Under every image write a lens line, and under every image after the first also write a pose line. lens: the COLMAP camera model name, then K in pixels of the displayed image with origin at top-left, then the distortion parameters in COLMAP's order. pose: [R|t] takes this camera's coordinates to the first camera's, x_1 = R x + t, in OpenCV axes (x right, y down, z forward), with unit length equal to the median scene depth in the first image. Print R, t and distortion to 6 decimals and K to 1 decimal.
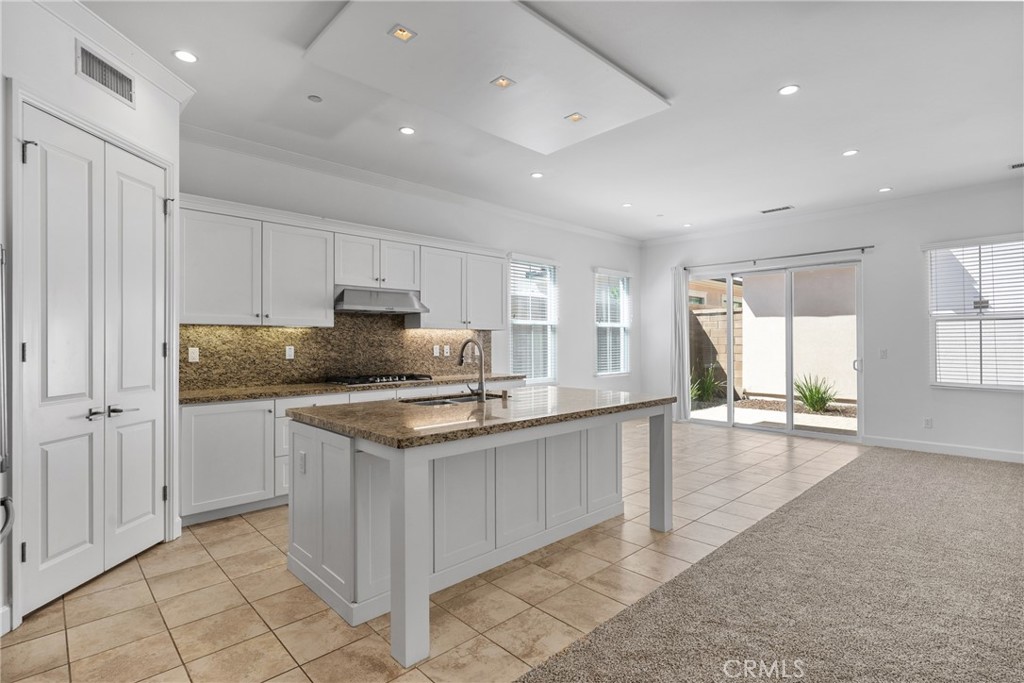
lens RADIAL K [[492.0, 0, 510.8], [0, 492.0, 341.9], [0, 0, 1]] dist [-0.000178, 0.000302]
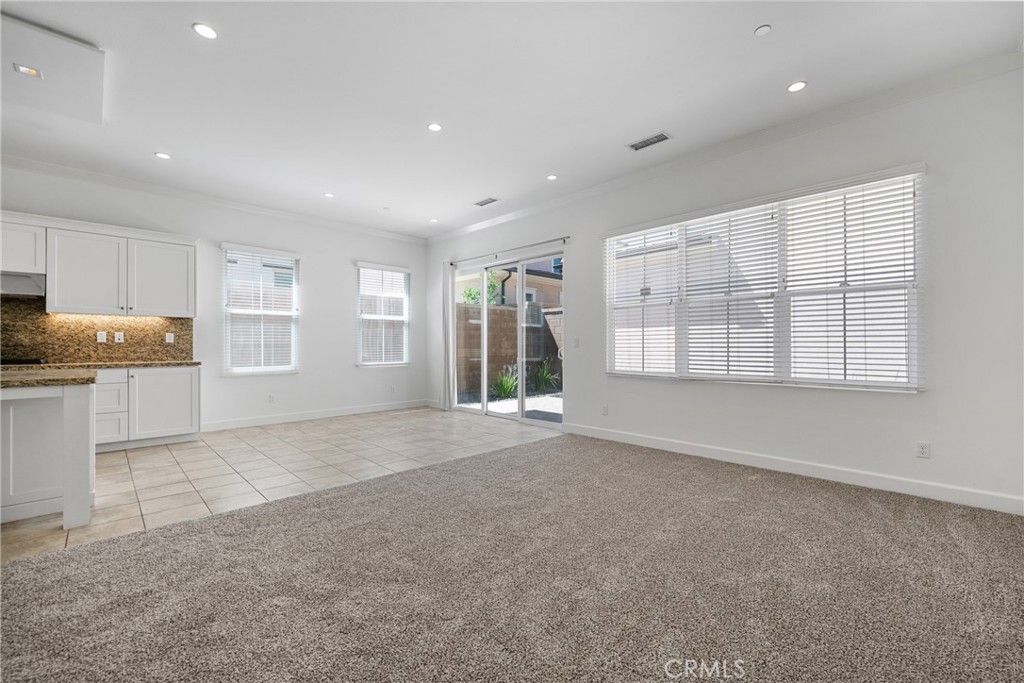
lens RADIAL K [[421.2, 0, 509.6], [0, 421.2, 344.1], [0, 0, 1]] dist [-0.003496, -0.000692]
pose [[0.999953, 0.001617, 0.009544, 0.511578], [-0.001619, 0.999999, 0.000236, 0.023657], [-0.009543, -0.000251, 0.999954, 0.109238]]
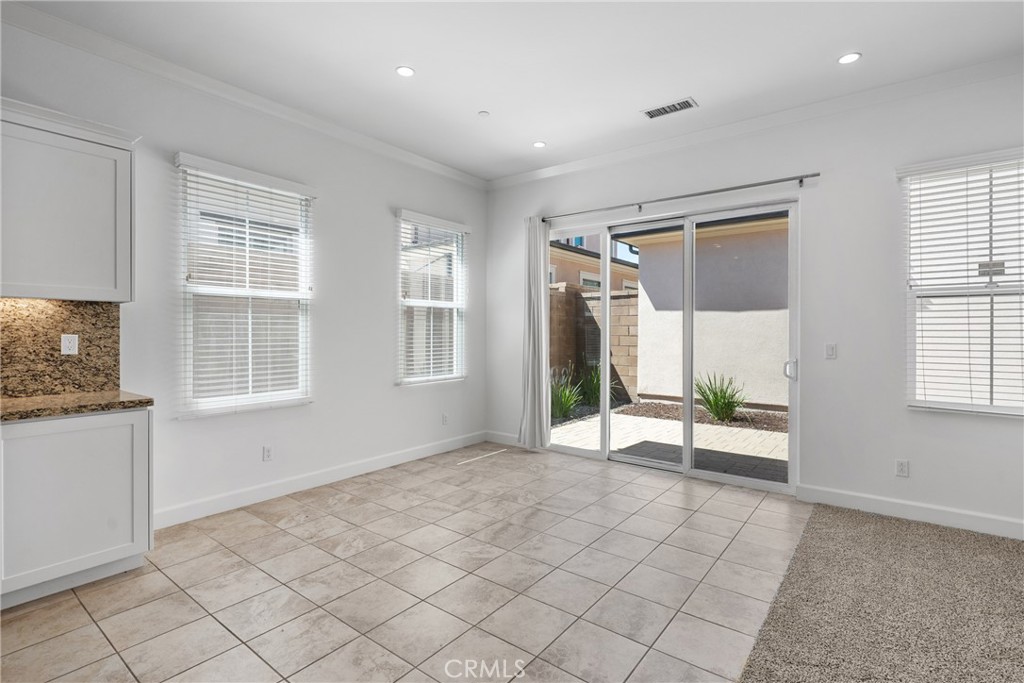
lens RADIAL K [[481.6, 0, 508.7], [0, 481.6, 336.3], [0, 0, 1]] dist [-0.005216, -0.000549]
pose [[0.988679, 0.004790, 0.149968, 0.230121], [-0.006258, 0.999937, 0.009318, 0.001933], [-0.149914, -0.010151, 0.988647, 0.397559]]
